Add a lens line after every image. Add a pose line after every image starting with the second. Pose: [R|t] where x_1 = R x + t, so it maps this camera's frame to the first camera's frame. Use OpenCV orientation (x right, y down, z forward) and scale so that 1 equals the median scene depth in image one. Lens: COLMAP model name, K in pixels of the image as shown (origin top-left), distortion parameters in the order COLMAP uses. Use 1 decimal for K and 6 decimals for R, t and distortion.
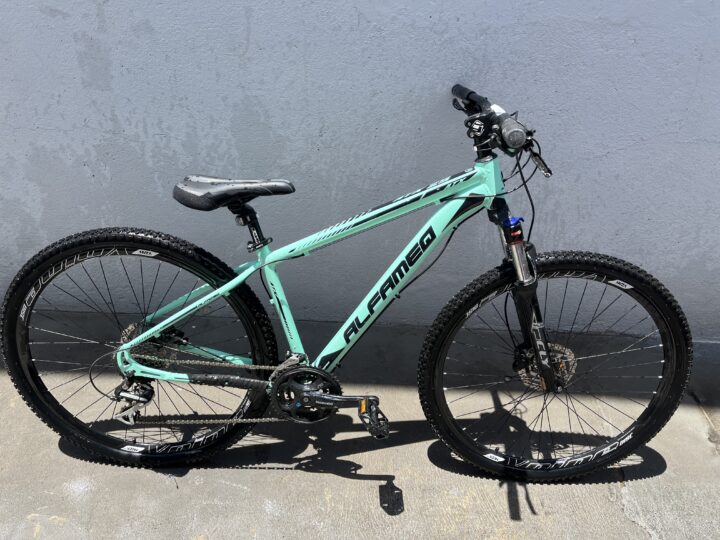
lens RADIAL K [[548.3, 0, 359.3], [0, 548.3, 266.7], [0, 0, 1]] dist [0.058739, -0.076178]
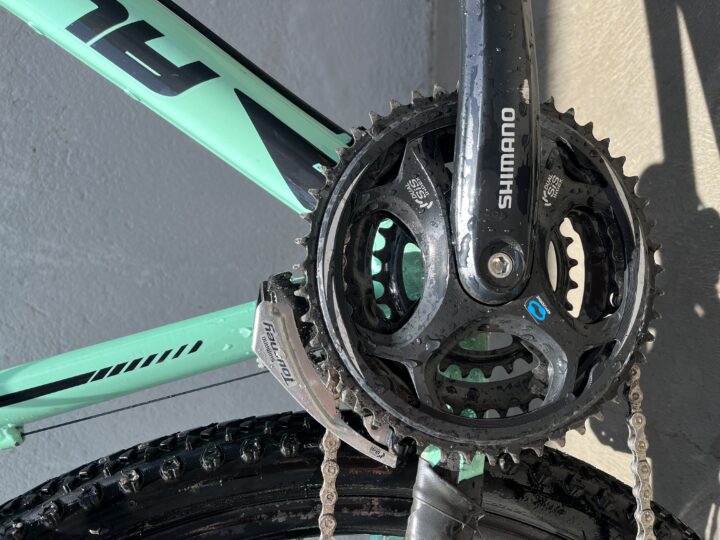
lens RADIAL K [[548.3, 0, 367.8], [0, 548.3, 273.3], [0, 0, 1]] dist [0.058739, -0.076178]
pose [[-0.019648, -0.997123, 0.073206, -0.105104], [0.967673, -0.037380, -0.249425, 0.228856], [0.251444, 0.065939, 0.965623, 0.758612]]
